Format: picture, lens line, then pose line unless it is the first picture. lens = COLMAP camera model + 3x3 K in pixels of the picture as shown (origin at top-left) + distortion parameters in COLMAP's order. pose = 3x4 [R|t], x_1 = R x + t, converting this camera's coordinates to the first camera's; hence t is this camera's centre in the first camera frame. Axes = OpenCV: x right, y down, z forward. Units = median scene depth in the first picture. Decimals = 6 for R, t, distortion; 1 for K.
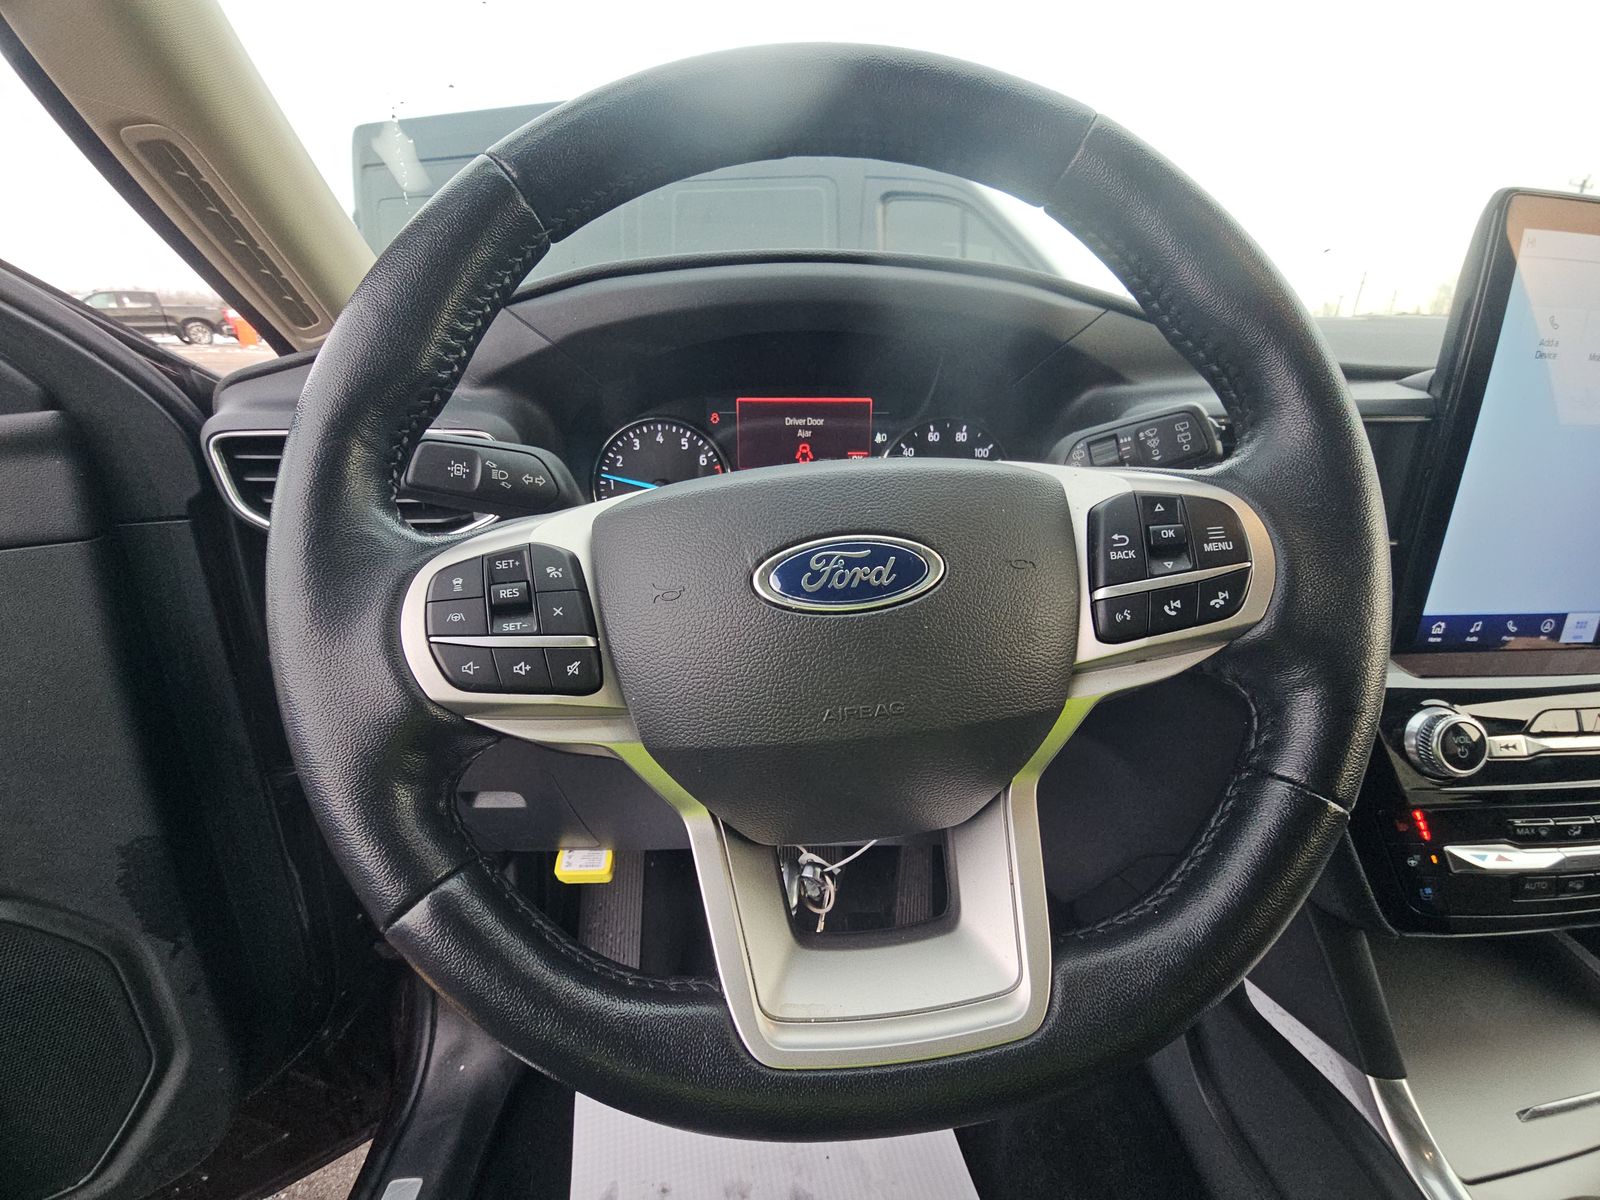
lens RADIAL K [[679.2, 0, 798.4], [0, 679.2, 617.3], [0, 0, 1]] dist [-0.006294, 0.000375]
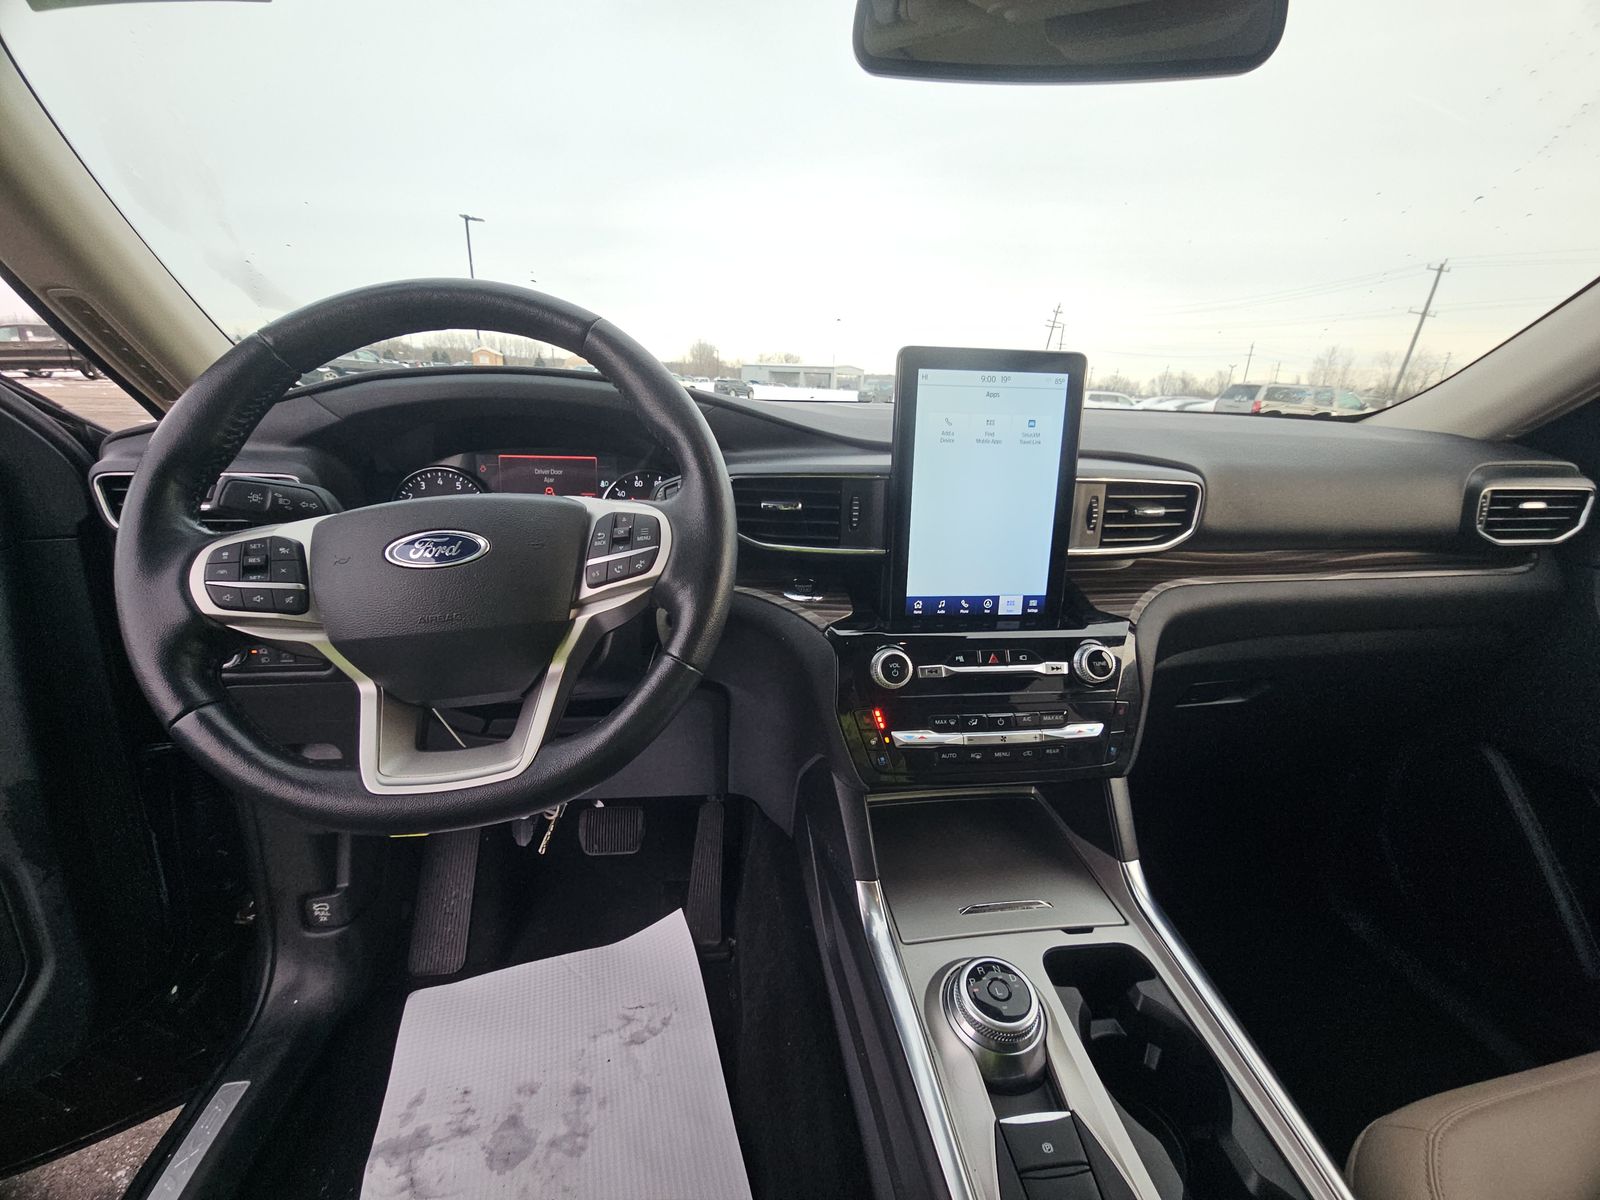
lens RADIAL K [[674.7, 0, 797.8], [0, 674.7, 615.5], [0, 0, 1]] dist [0.020425, -0.015582]
pose [[0.996504, -0.002472, 0.083514, 0.662399], [0.008138, 0.997682, -0.067567, 0.185539], [-0.083153, 0.068010, 0.994213, -0.714270]]
